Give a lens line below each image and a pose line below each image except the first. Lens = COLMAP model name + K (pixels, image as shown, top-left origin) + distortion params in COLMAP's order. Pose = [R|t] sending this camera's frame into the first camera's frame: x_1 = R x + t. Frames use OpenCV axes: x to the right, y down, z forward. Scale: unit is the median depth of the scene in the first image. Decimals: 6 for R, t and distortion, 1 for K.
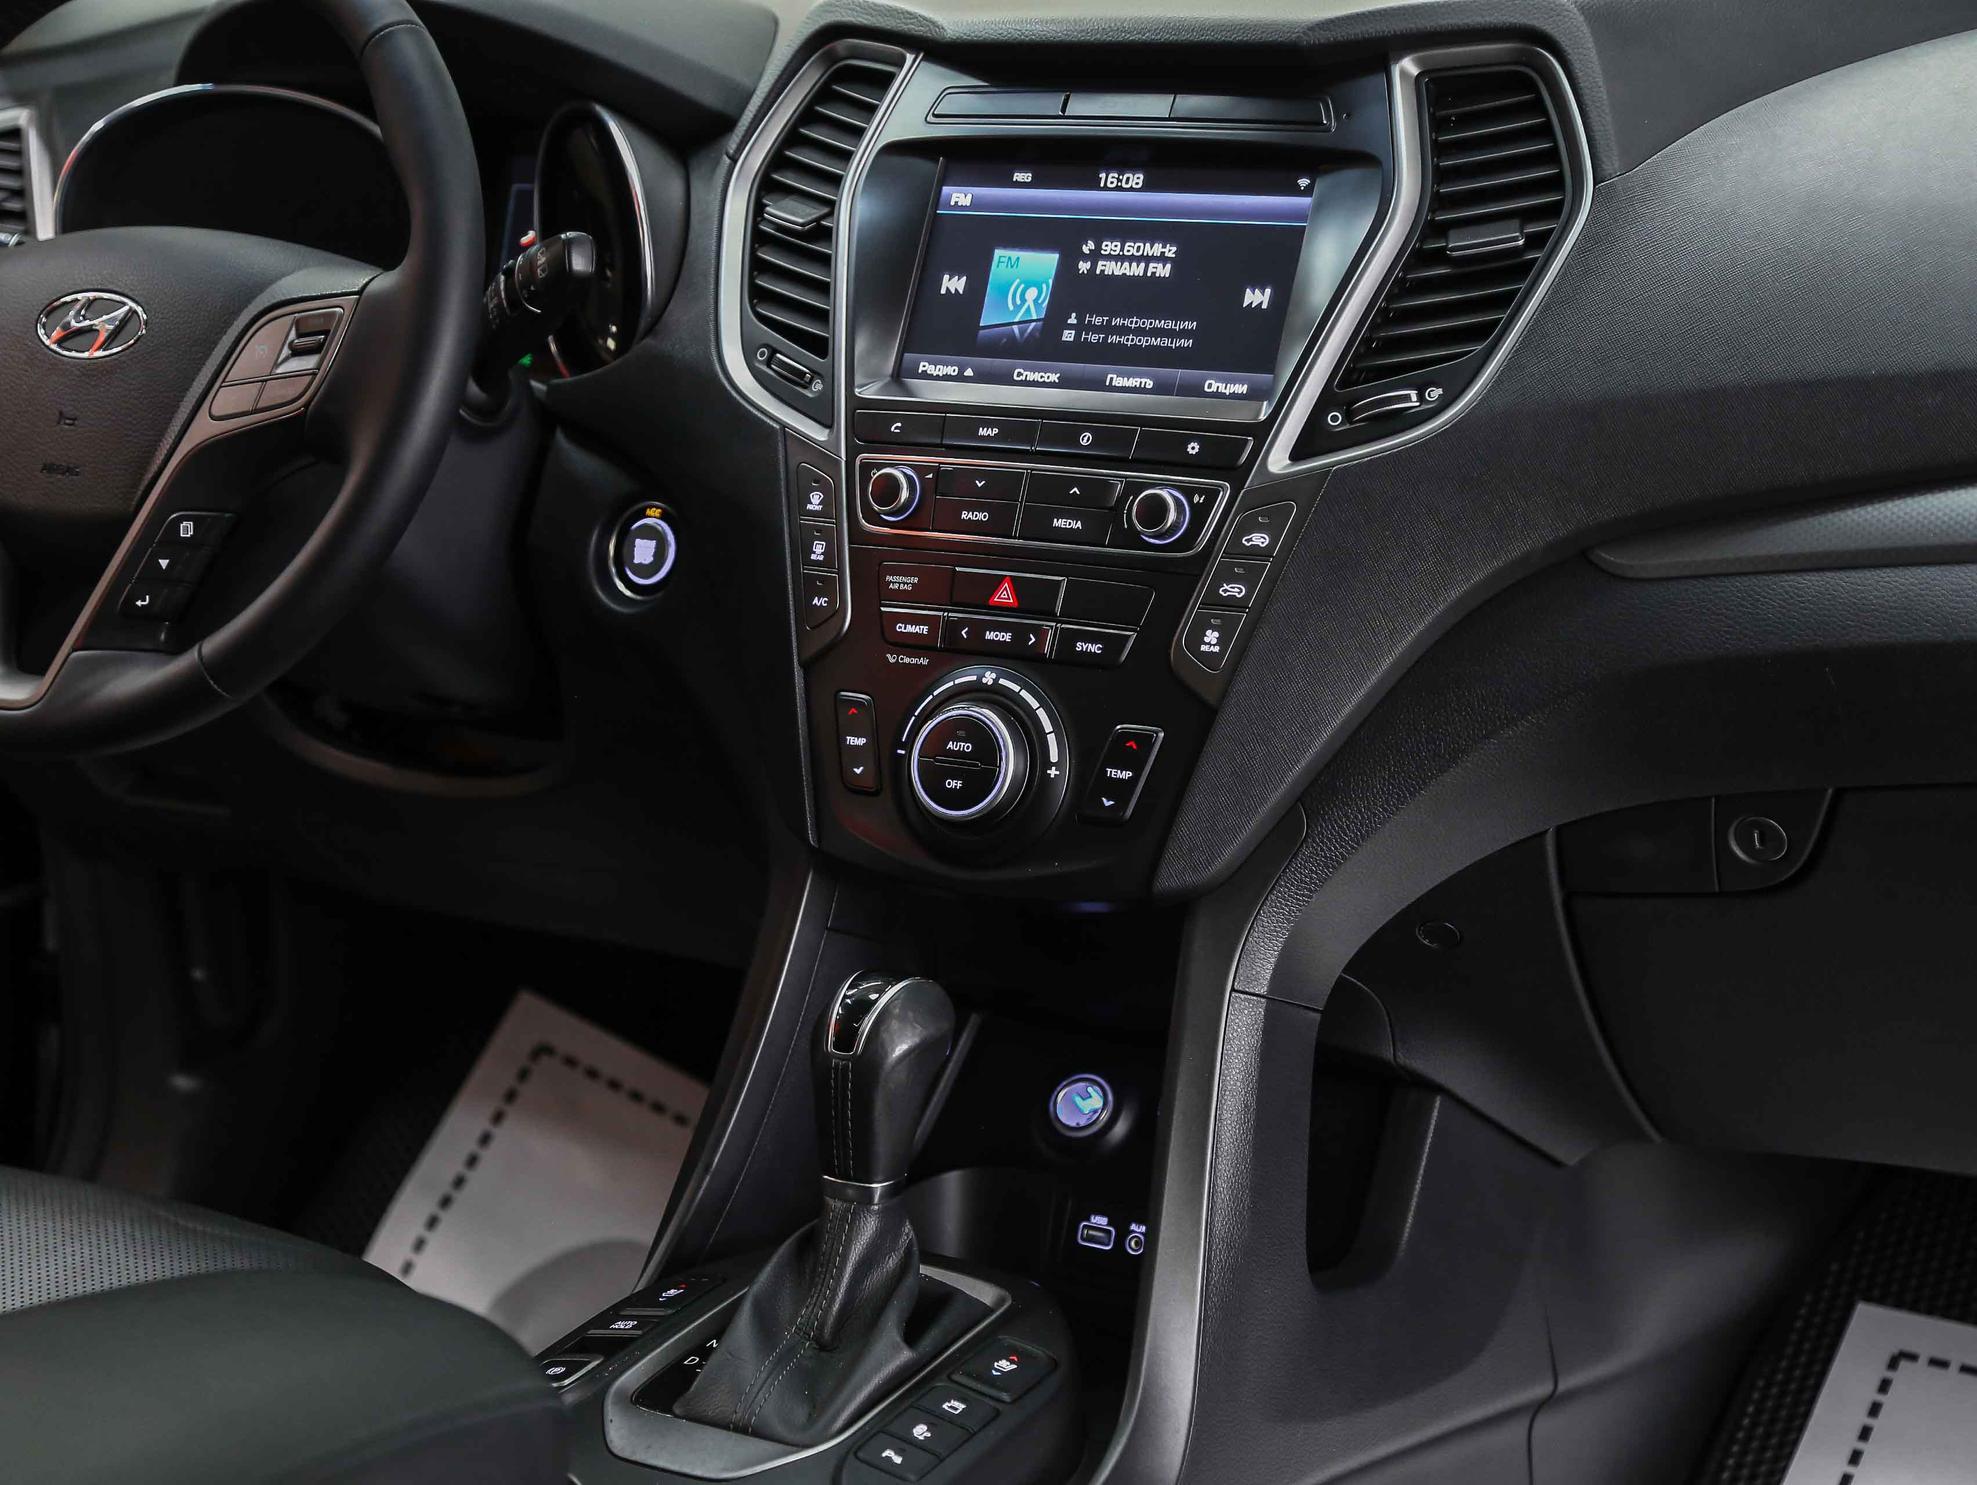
lens RADIAL K [[3608.3, 0, 978.7], [0, 3608.3, 743.8], [0, 0, 1]] dist [0.203316, 0.000000]
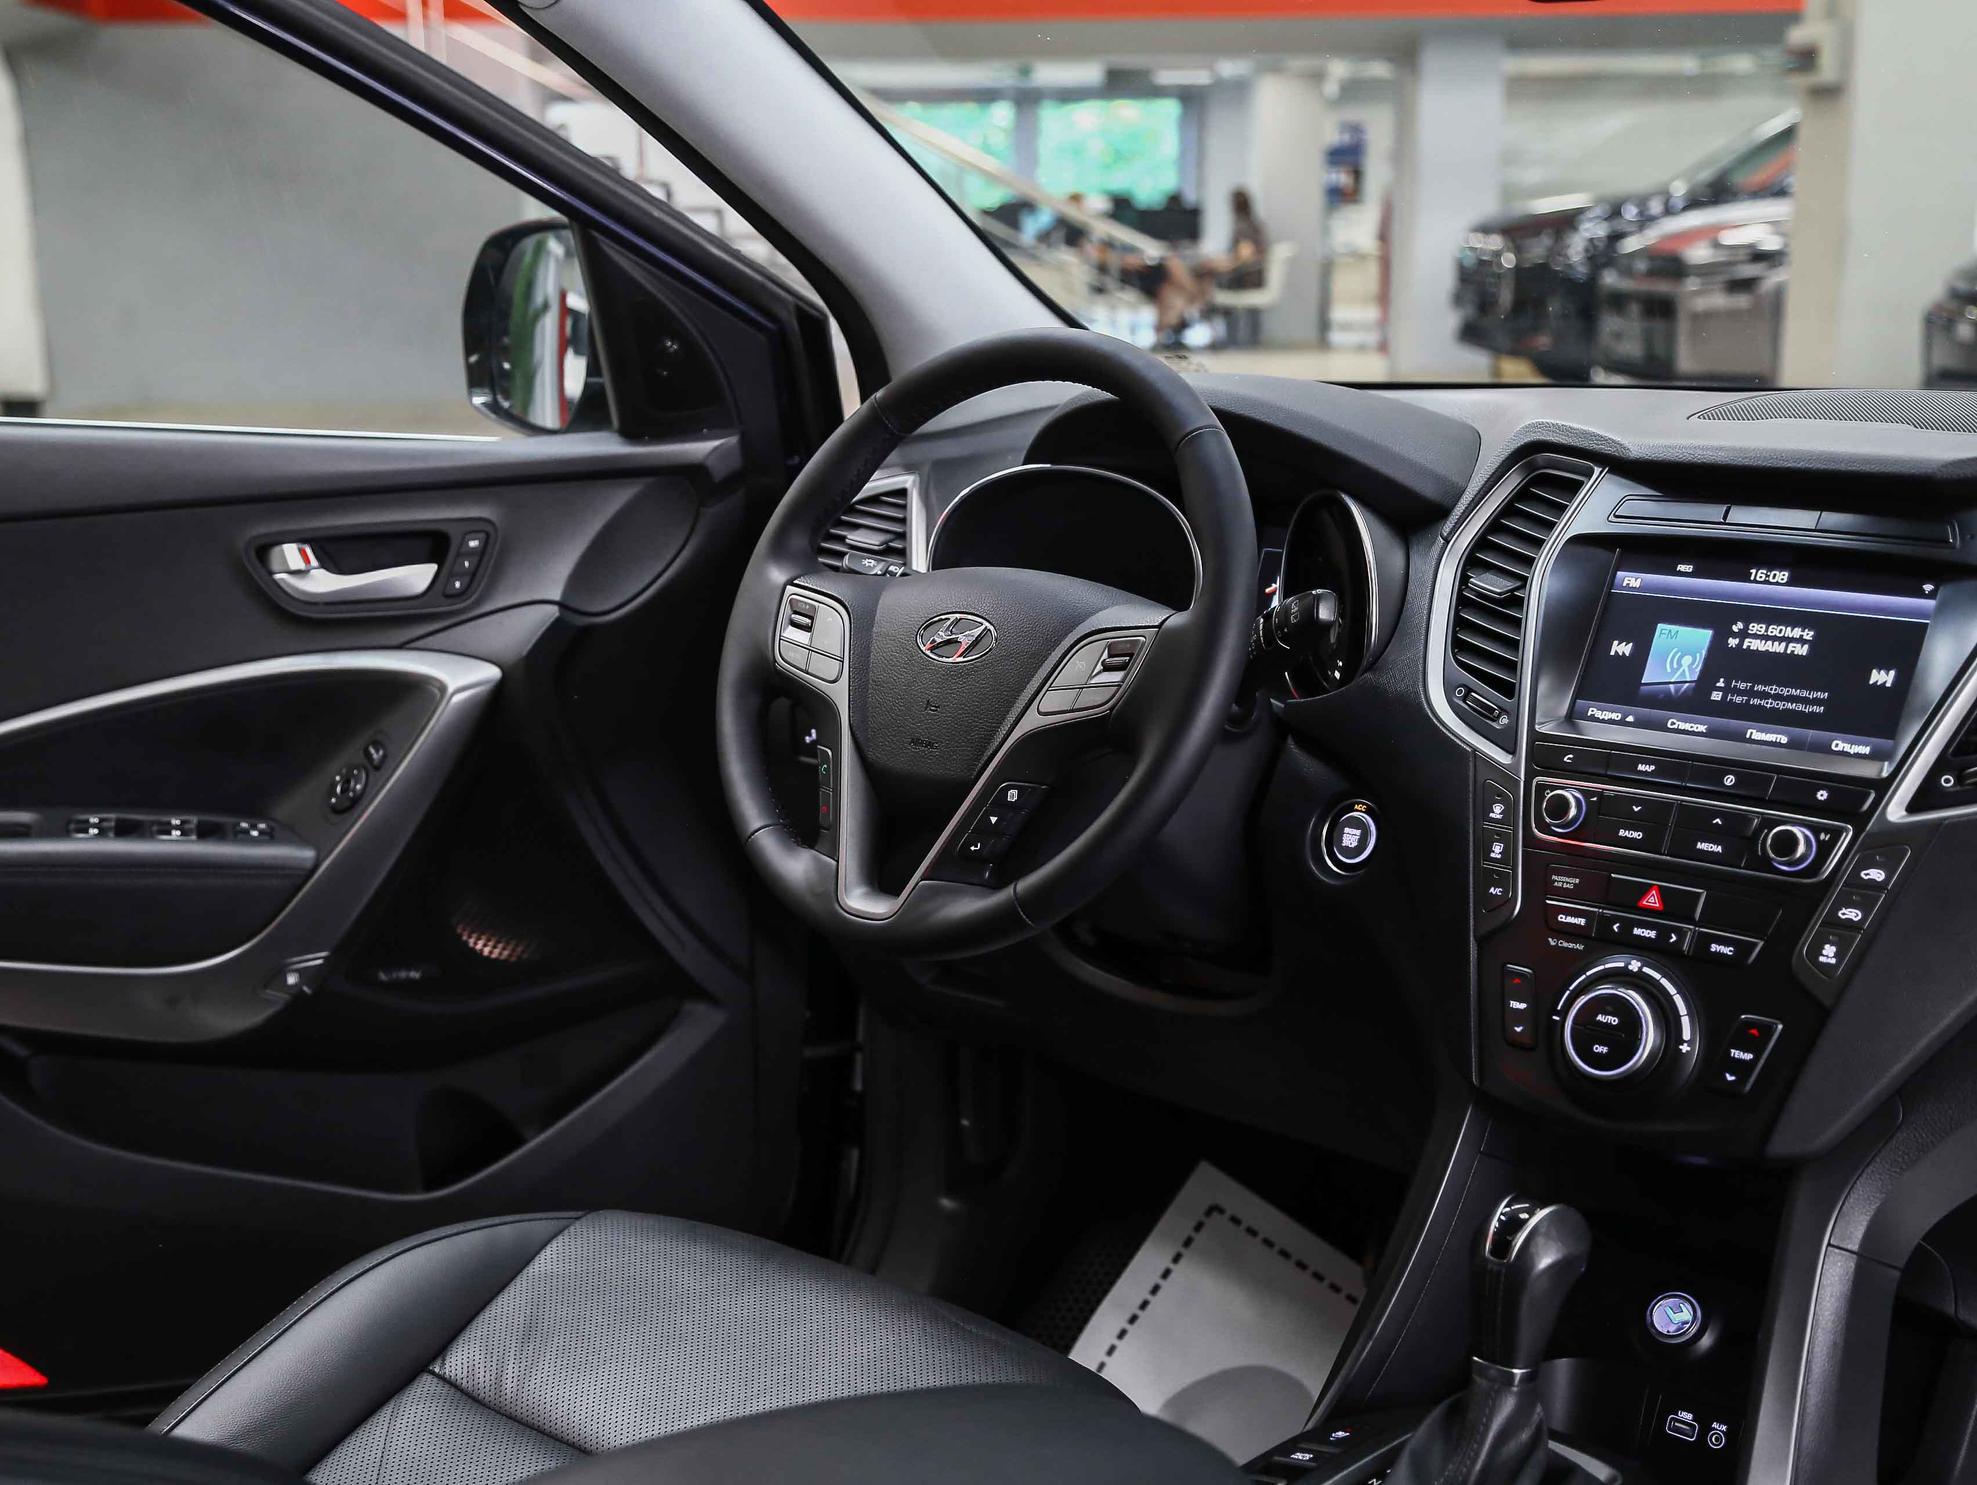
lens RADIAL K [[2711.7, 0, 982.1], [0, 2711.7, 746.4], [0, 0, 1]] dist [0.088505, 0.000000]
pose [[0.978641, 0.076261, -0.190909, -0.042028], [-0.090392, 0.993689, -0.066423, -0.010320], [0.184639, 0.082261, 0.979358, 0.034912]]
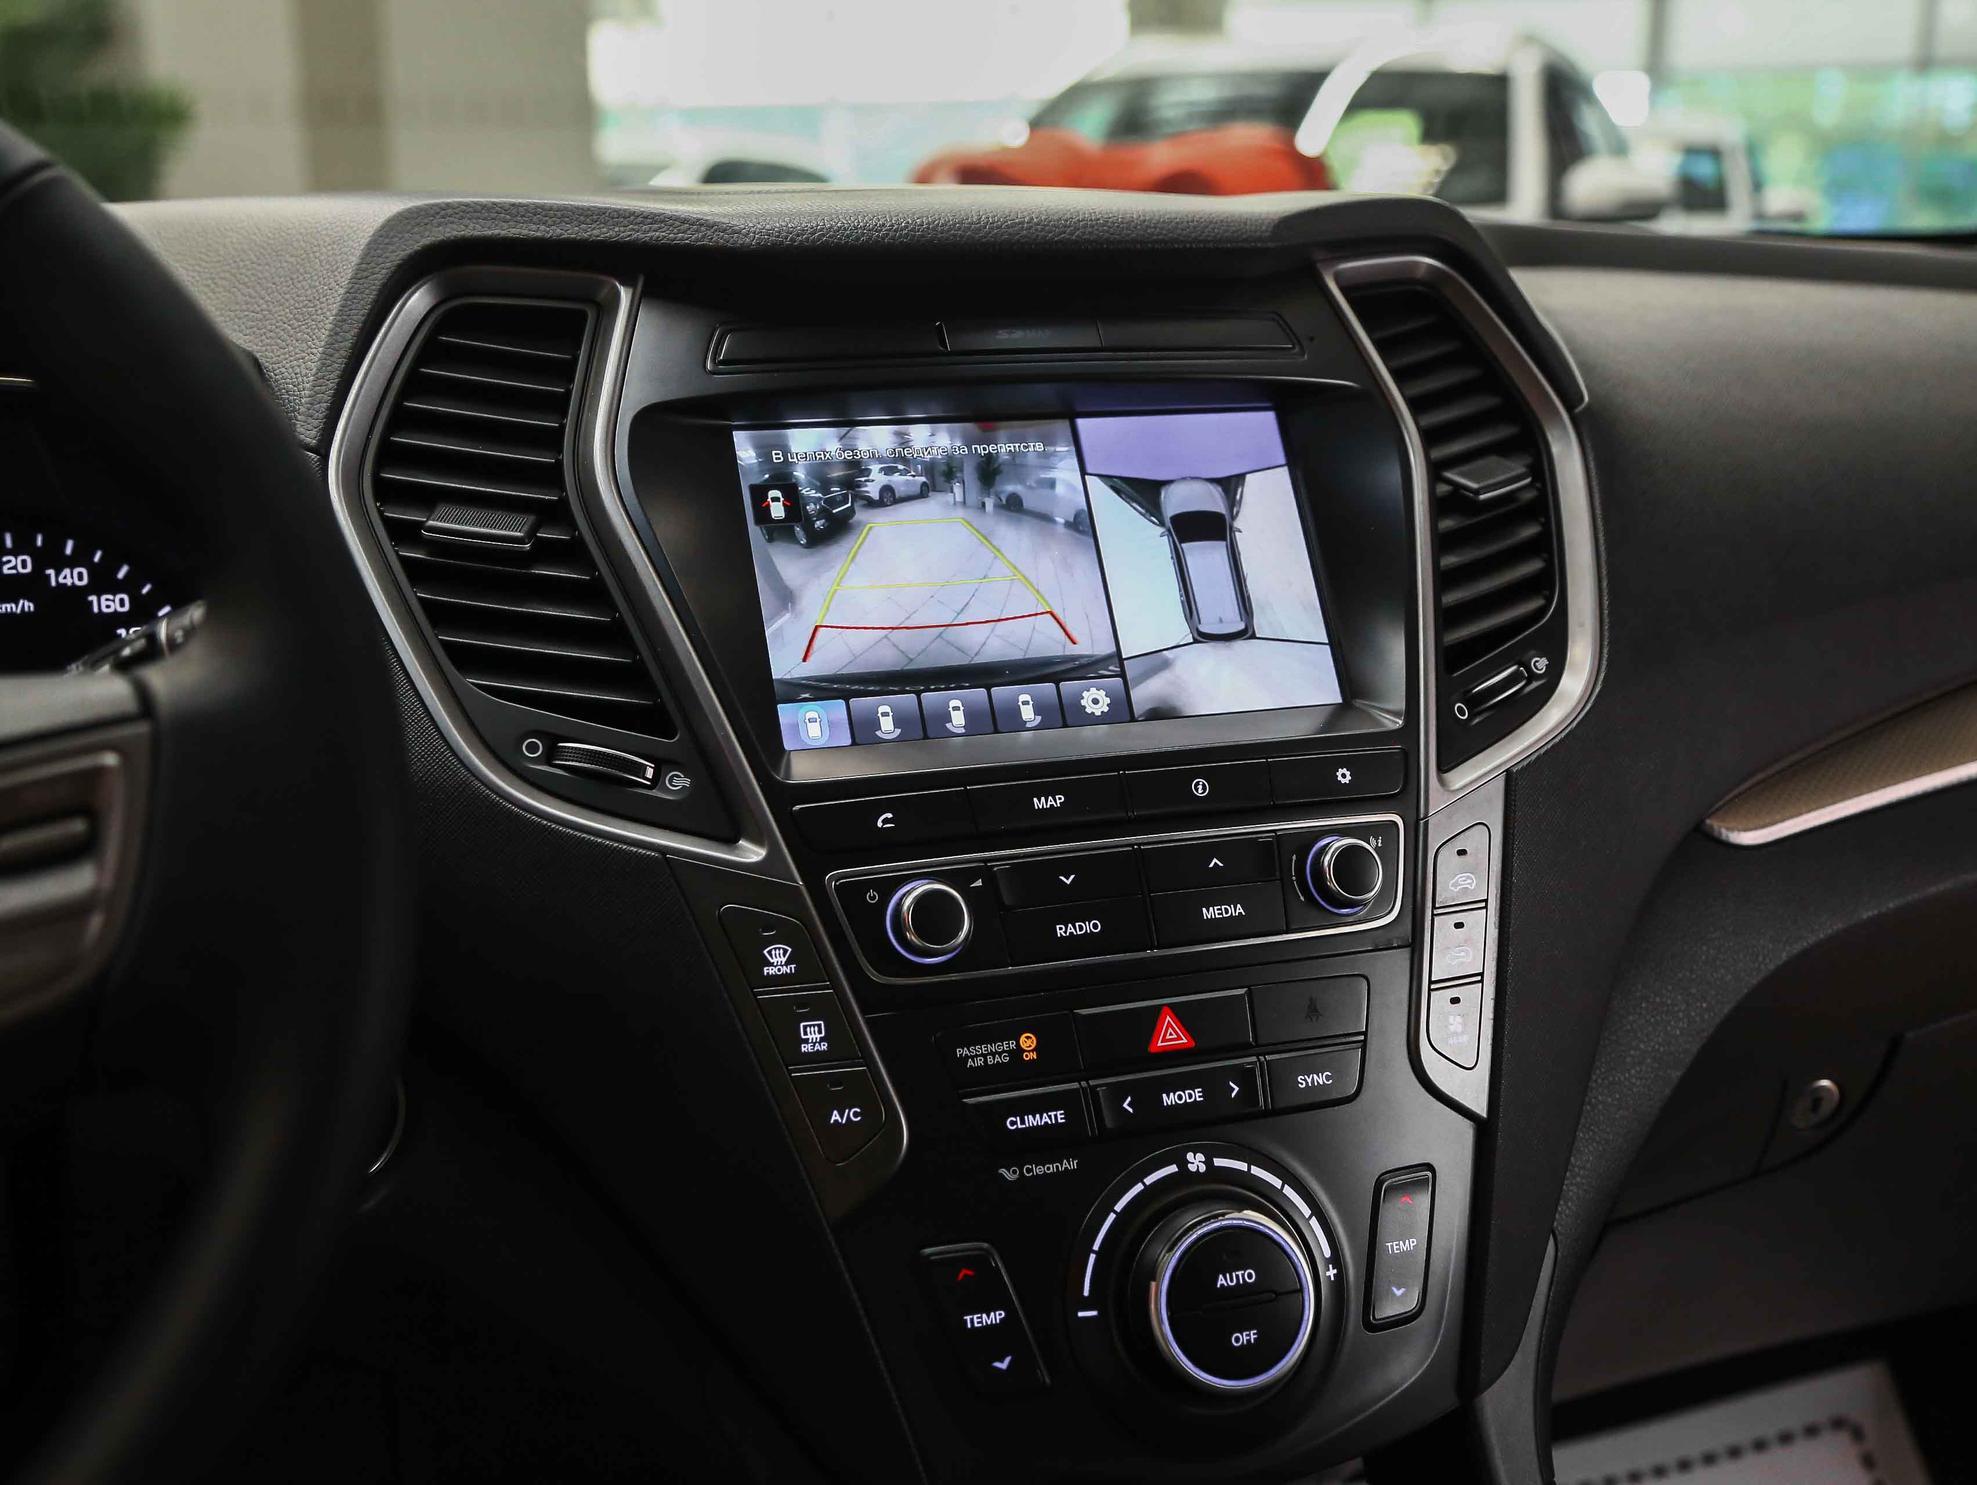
lens RADIAL K [[2241.4, 0, 989.7], [0, 2241.4, 734.7], [0, 0, 1]] dist [-0.026853, 0.000000]
pose [[0.647521, -0.128874, 0.751071, -0.309296], [0.194077, 0.980986, 0.001005, -0.099603], [-0.736920, 0.145115, 0.660220, 0.722595]]
